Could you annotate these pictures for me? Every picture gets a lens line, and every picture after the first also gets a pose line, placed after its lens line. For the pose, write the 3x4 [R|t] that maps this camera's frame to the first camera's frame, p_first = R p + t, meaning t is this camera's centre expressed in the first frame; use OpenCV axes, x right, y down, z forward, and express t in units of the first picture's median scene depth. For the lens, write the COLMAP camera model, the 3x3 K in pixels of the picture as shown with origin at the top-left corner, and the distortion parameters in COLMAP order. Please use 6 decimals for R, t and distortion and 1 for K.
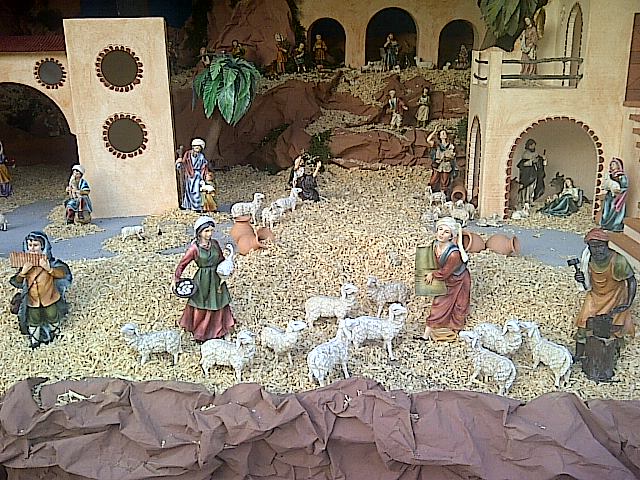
lens RADIAL K [[665.5, 0, 320.4], [0, 665.5, 250.0], [0, 0, 1]] dist [-0.011254, 0.000000]
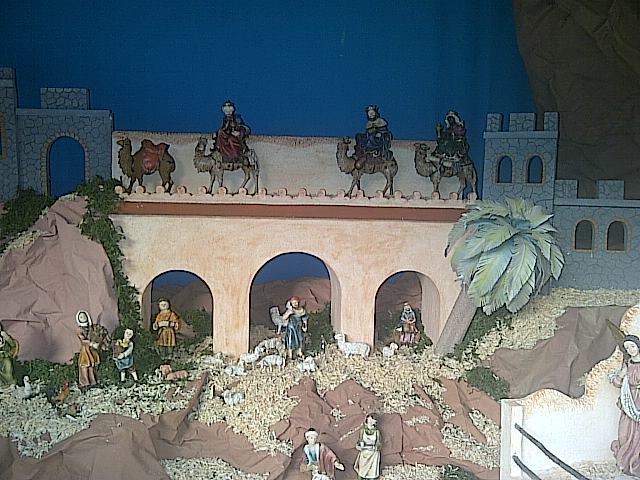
lens RADIAL K [[661.3, 0, 321.5], [0, 661.3, 234.1], [0, 0, 1]] dist [-0.016379, 0.000000]
pose [[0.976652, -0.008603, 0.214656, 0.011795], [0.059004, 0.971514, -0.229520, -0.341838], [-0.206566, 0.236826, 0.949339, 0.617734]]
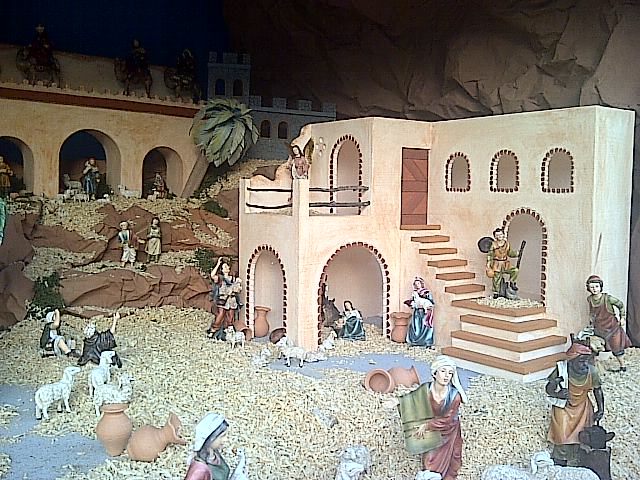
lens RADIAL K [[661.3, 0, 319.6], [0, 661.3, 243.6], [0, 0, 1]] dist [-0.016379, 0.000000]
pose [[0.754038, -0.042768, 0.655437, -0.327640], [0.174179, 0.975172, -0.136751, -0.067562], [-0.633315, 0.217279, 0.742766, 0.277615]]
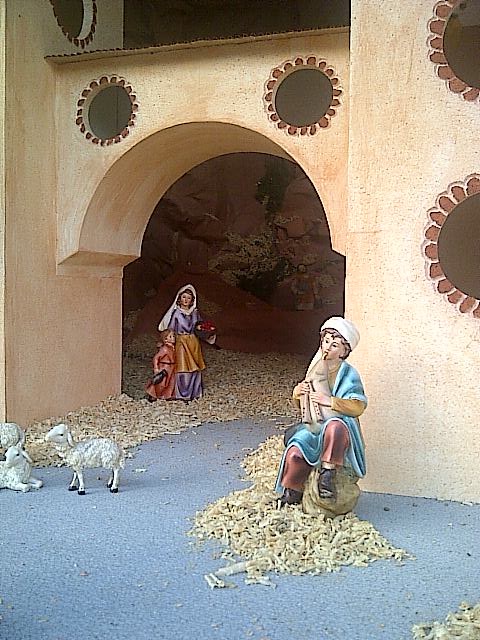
lens RADIAL K [[661.3, 0, 253.0], [0, 661.3, 321.5], [0, 0, 1]] dist [-0.016379, 0.000000]
pose [[0.886233, 0.052543, -0.460249, -0.244961], [-0.162345, 0.965763, -0.202349, -0.053713], [0.433860, 0.254048, 0.864422, 0.676982]]
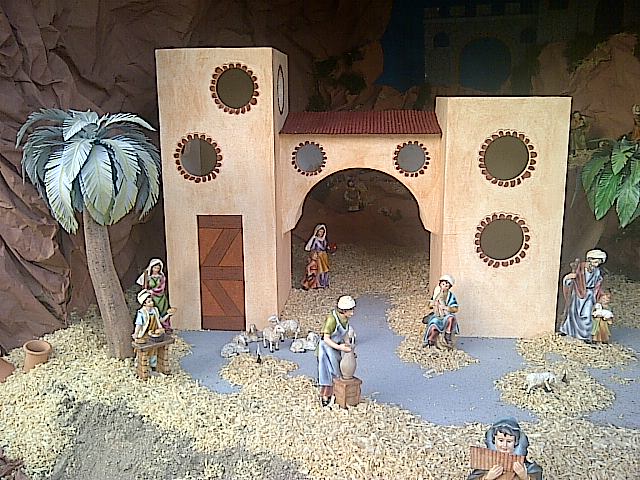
lens RADIAL K [[661.3, 0, 314.5], [0, 661.3, 243.7], [0, 0, 1]] dist [-0.016379, 0.000000]
pose [[0.962608, 0.069935, -0.261716, -0.297004], [-0.087069, 0.994714, -0.054440, -0.102324], [0.256526, 0.075192, 0.963608, 0.170605]]
